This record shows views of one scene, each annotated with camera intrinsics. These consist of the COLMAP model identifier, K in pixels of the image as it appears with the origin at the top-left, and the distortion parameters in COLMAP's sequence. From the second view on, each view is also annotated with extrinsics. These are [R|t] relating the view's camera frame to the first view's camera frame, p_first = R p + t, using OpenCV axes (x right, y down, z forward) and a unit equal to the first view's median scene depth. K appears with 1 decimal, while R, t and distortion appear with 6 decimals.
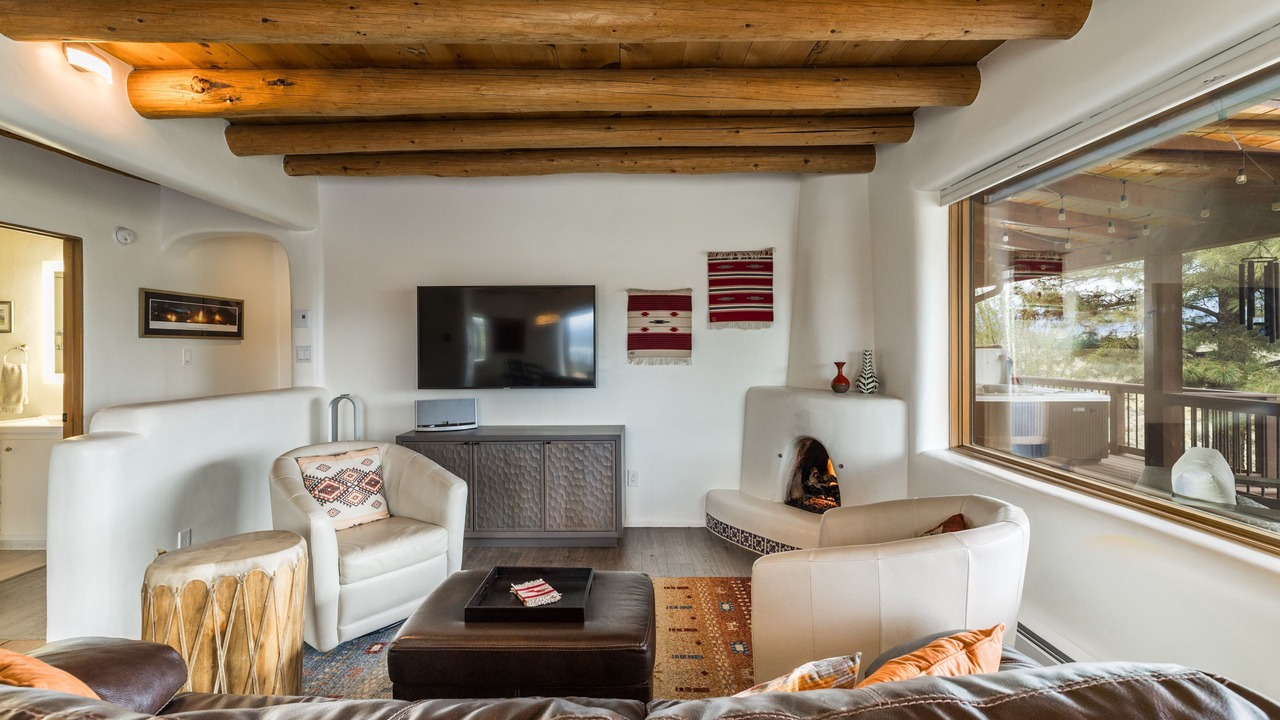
lens RADIAL K [[592.3, 0, 638.1], [0, 592.3, 349.8], [0, 0, 1]] dist [0.002608, 0.000497]
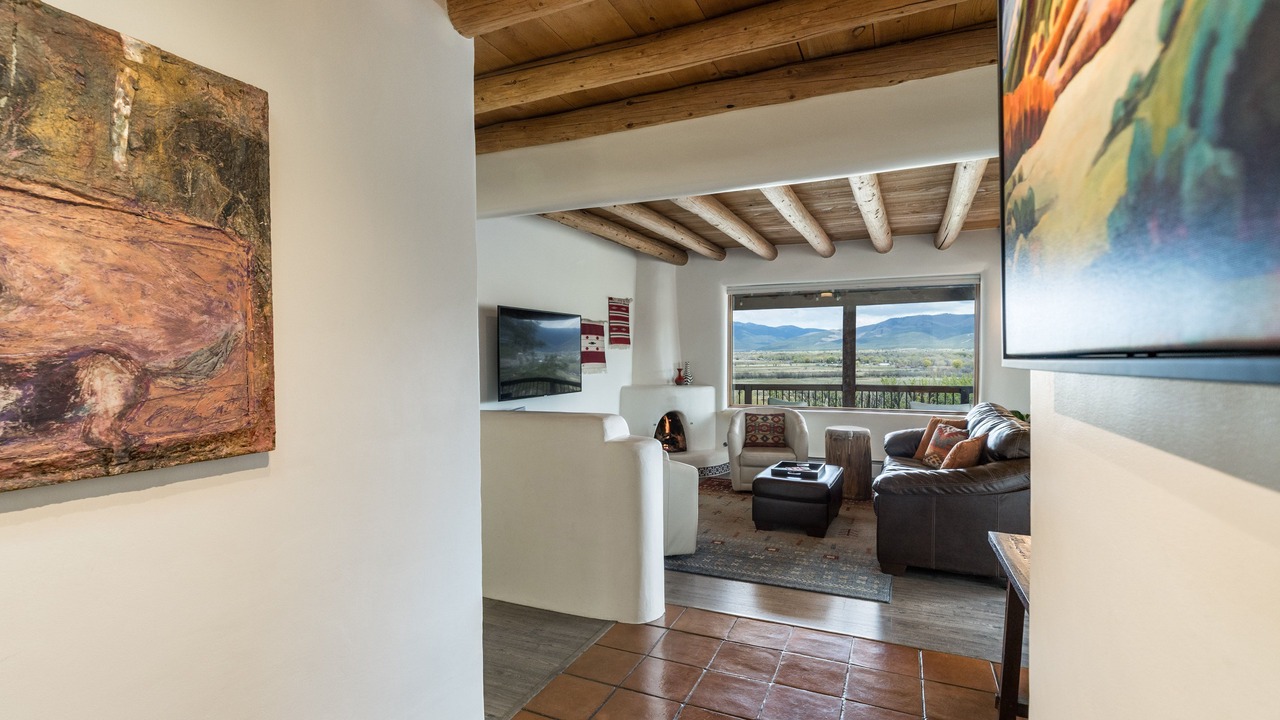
lens RADIAL K [[592.3, 0, 645.0], [0, 592.3, 381.1], [0, 0, 1]] dist [0.002608, 0.000497]
pose [[0.398859, -0.038629, 0.916198, -1.219071], [0.005172, 0.999191, 0.039877, -0.012619], [-0.916998, -0.011167, 0.398736, 0.320958]]
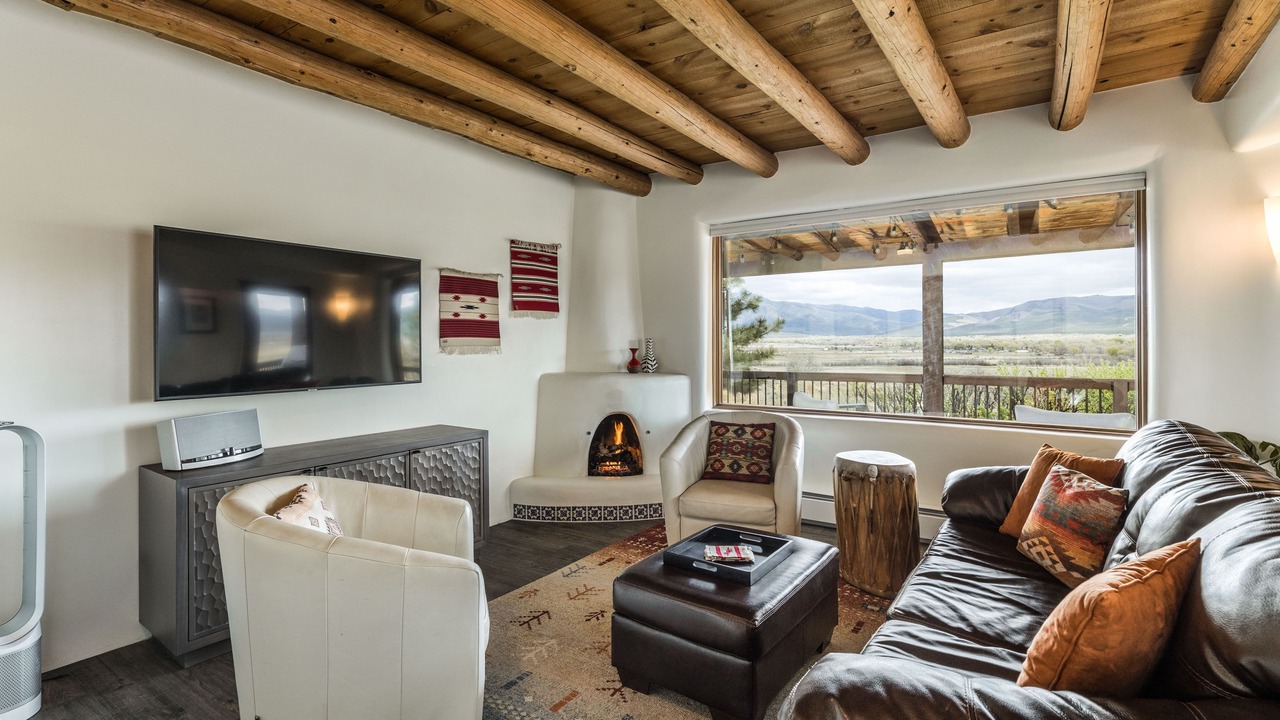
lens RADIAL K [[592.3, 0, 649.8], [0, 592.3, 343.1], [0, 0, 1]] dist [0.002608, 0.000497]
pose [[0.555227, -0.000221, 0.831699, -0.574290], [0.002720, 0.999995, -0.001551, 0.010562], [-0.831694, 0.003123, 0.555225, 0.260880]]
